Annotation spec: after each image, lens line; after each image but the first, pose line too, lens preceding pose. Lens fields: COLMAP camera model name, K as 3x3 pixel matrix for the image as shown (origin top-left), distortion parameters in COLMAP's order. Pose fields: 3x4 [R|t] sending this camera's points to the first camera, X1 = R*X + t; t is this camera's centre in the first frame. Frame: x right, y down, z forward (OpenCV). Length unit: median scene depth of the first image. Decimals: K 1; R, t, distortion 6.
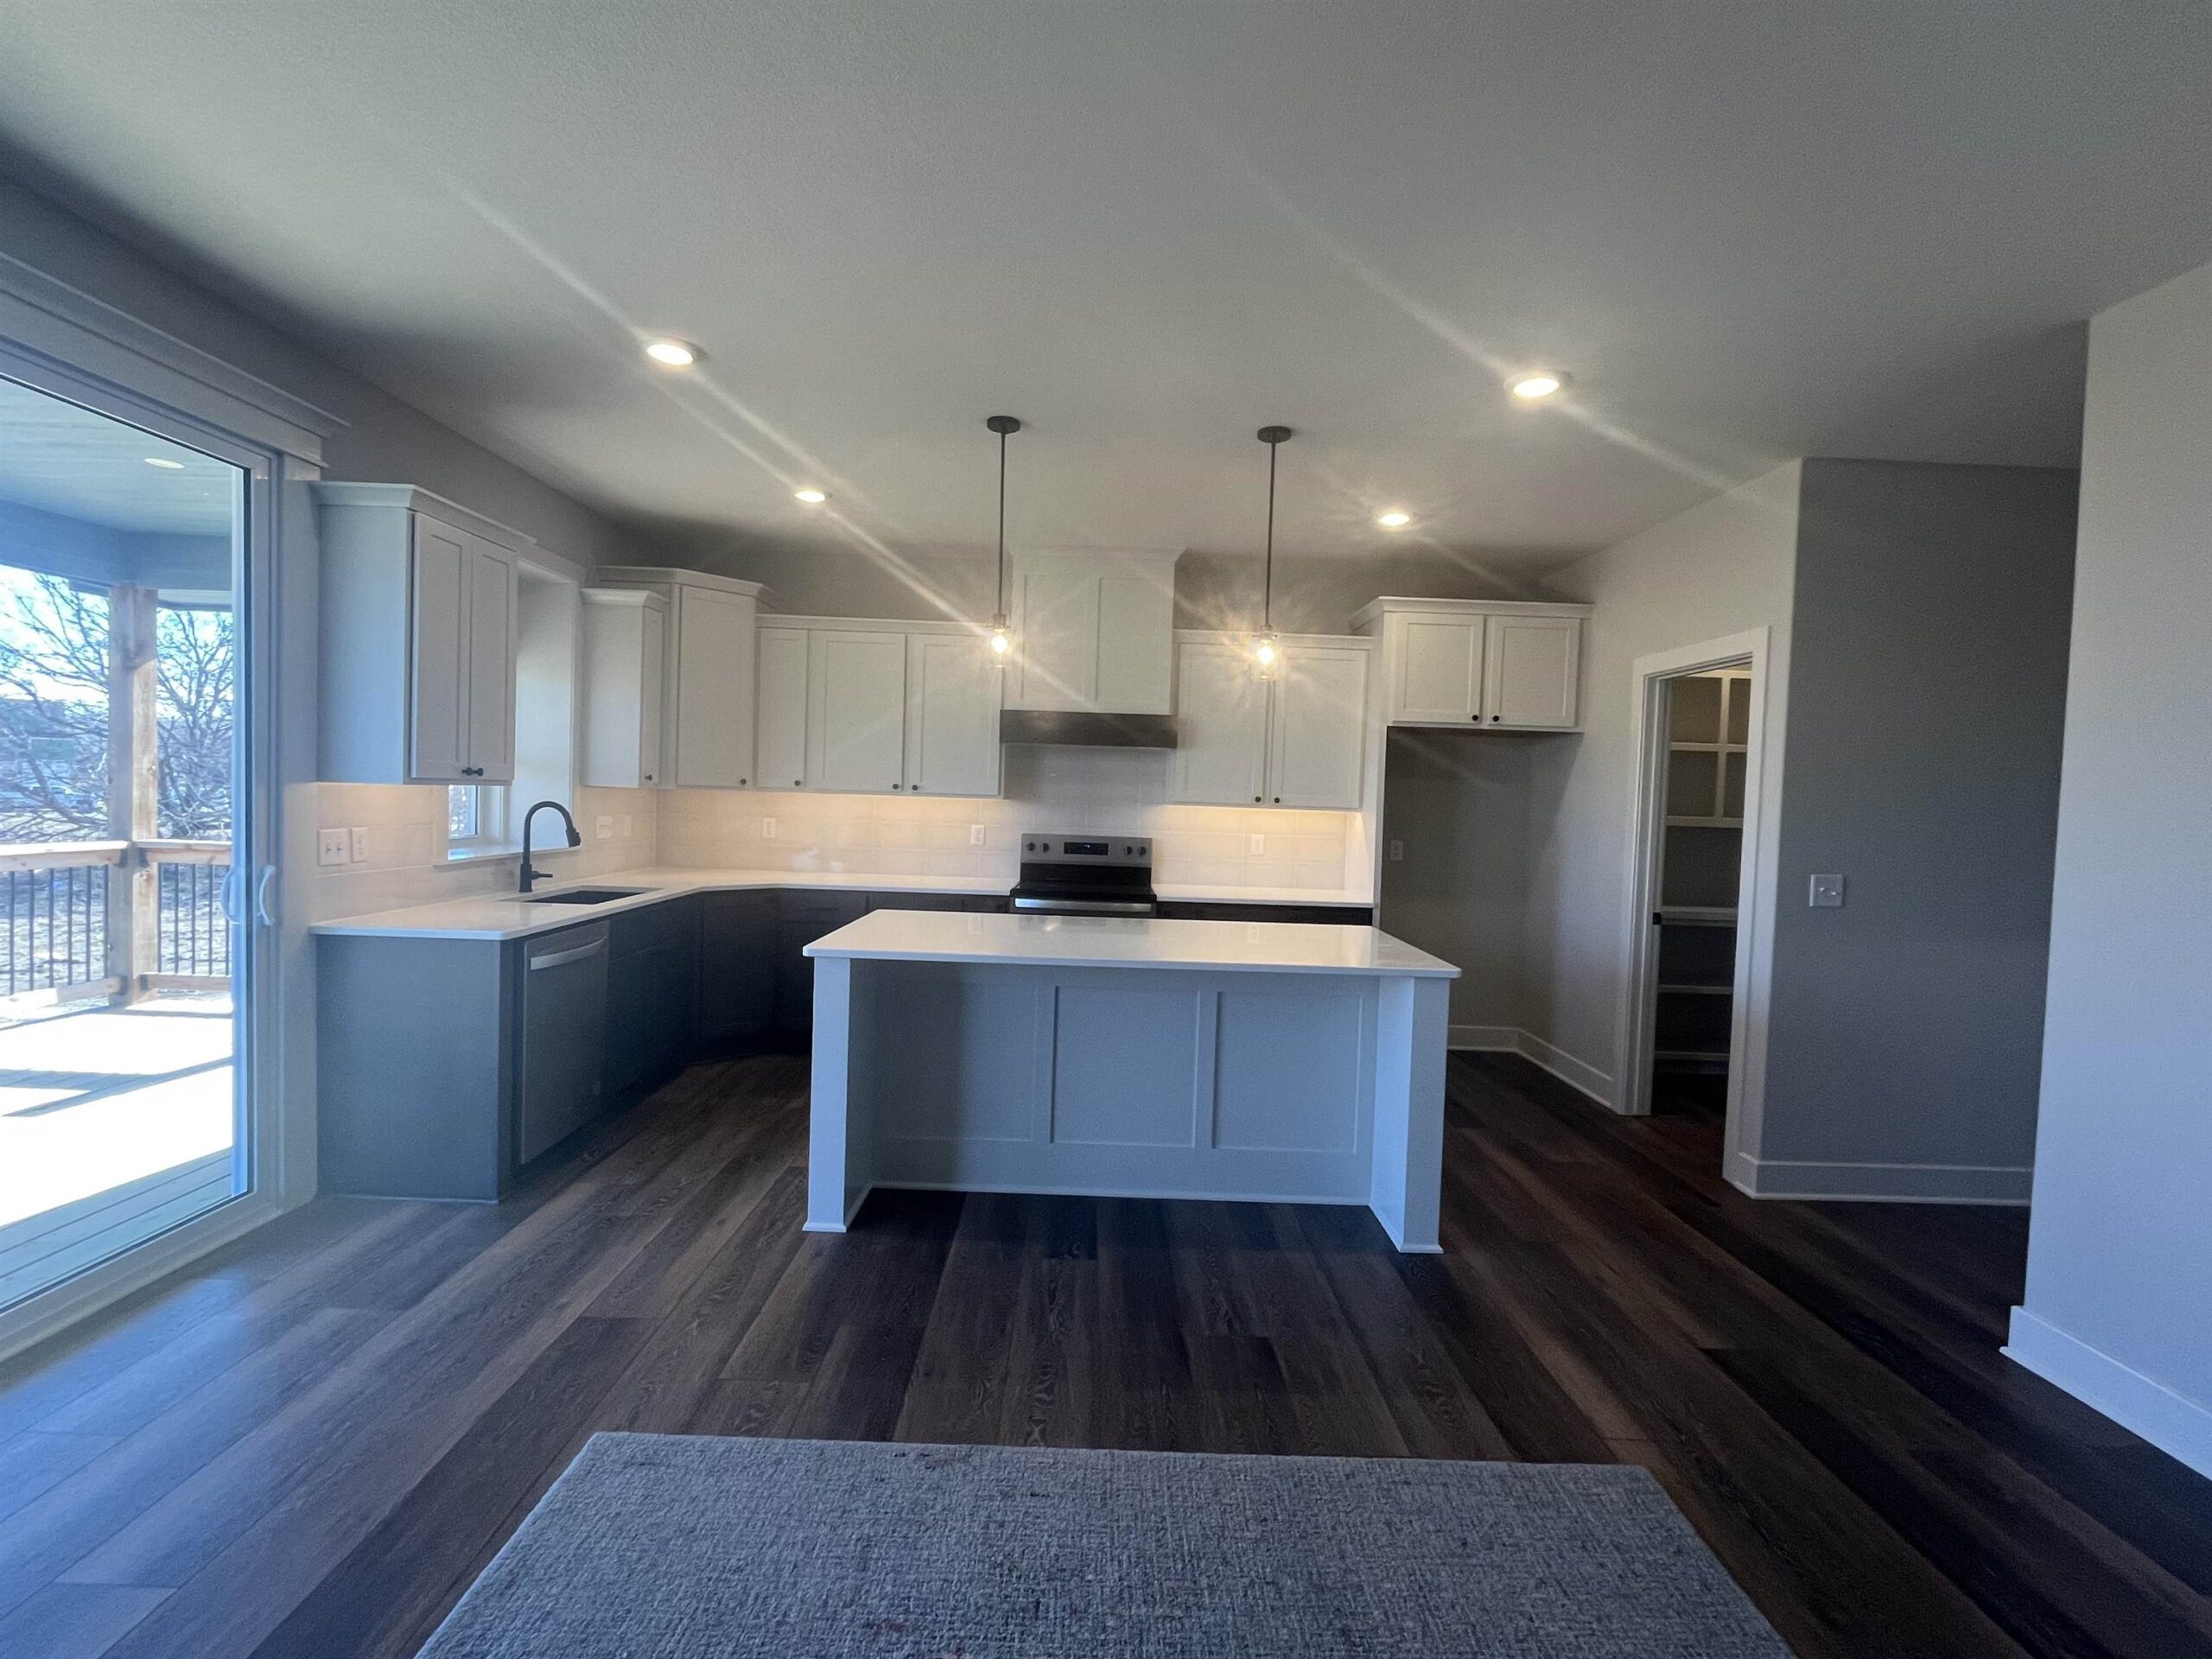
lens RADIAL K [[1018.1, 0, 1098.0], [0, 1018.1, 843.3], [0, 0, 1]] dist [-0.000359, -0.001197]
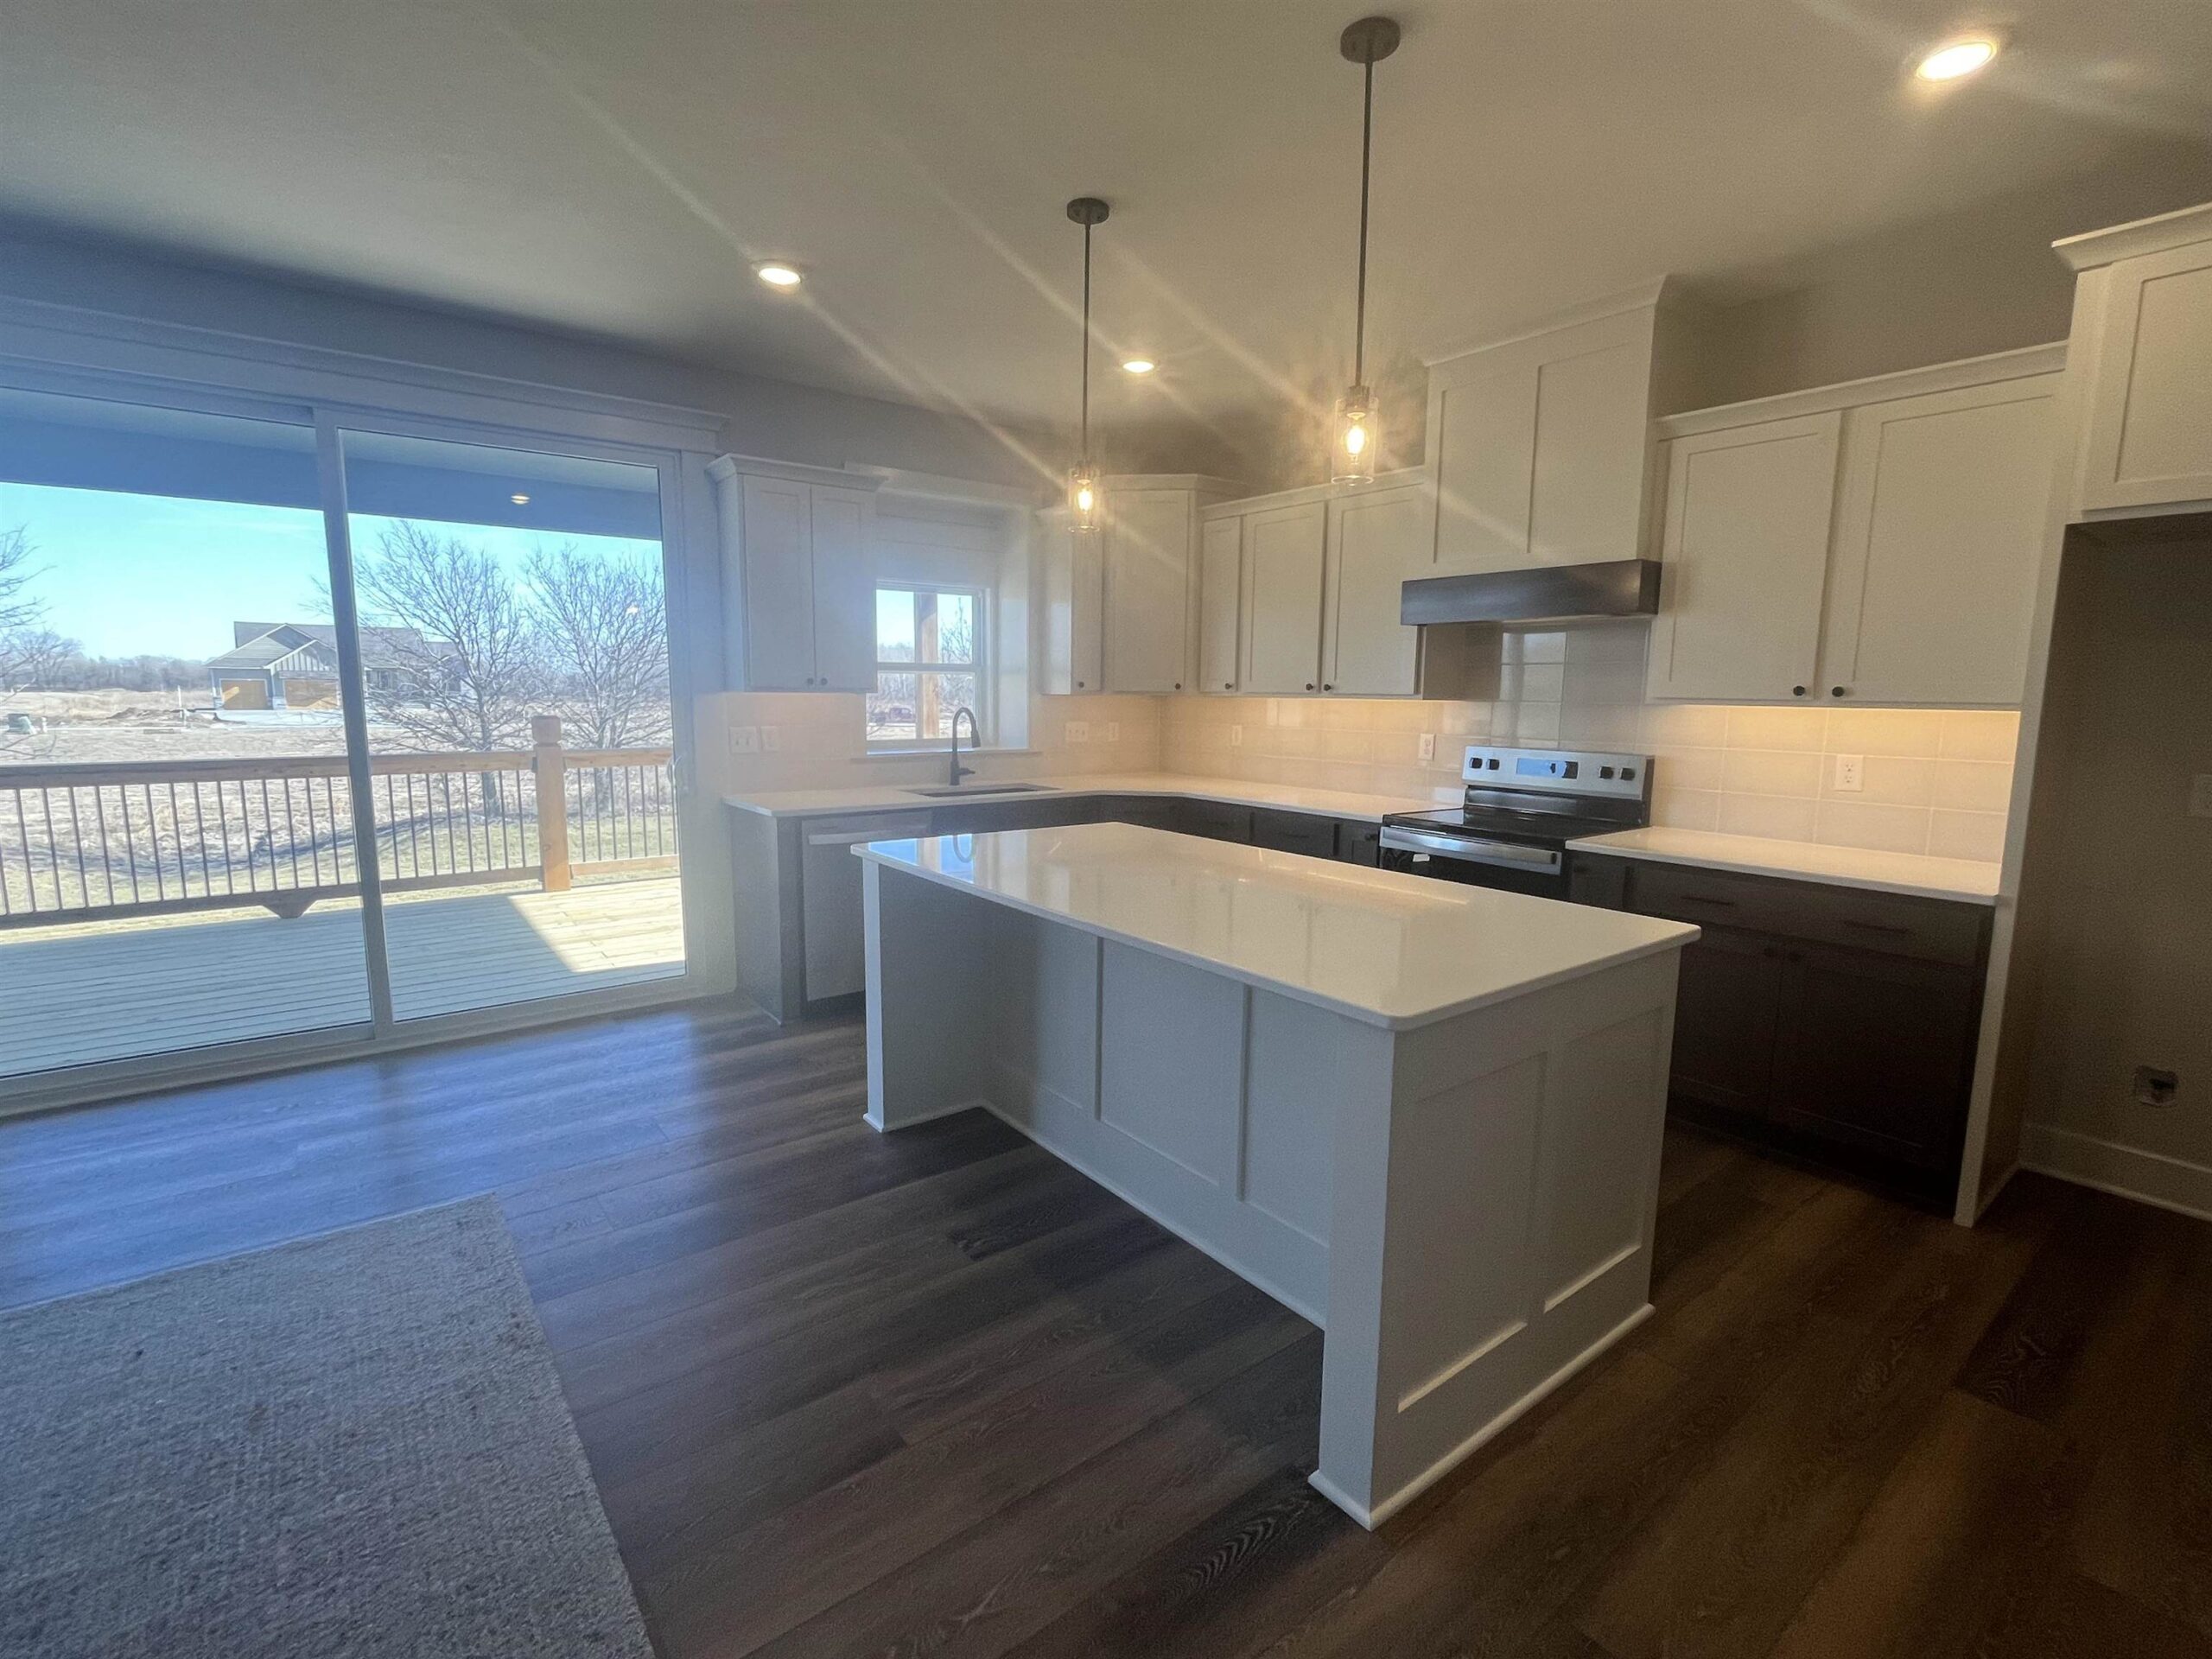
lens RADIAL K [[1018.1, 0, 1100.4], [0, 1018.1, 839.9], [0, 0, 1]] dist [-0.000359, -0.001197]
pose [[0.597762, 0.089194, -0.796696, 0.481319], [-0.025673, 0.995412, 0.092178, -0.002393], [0.801262, -0.034647, 0.597309, 0.431677]]
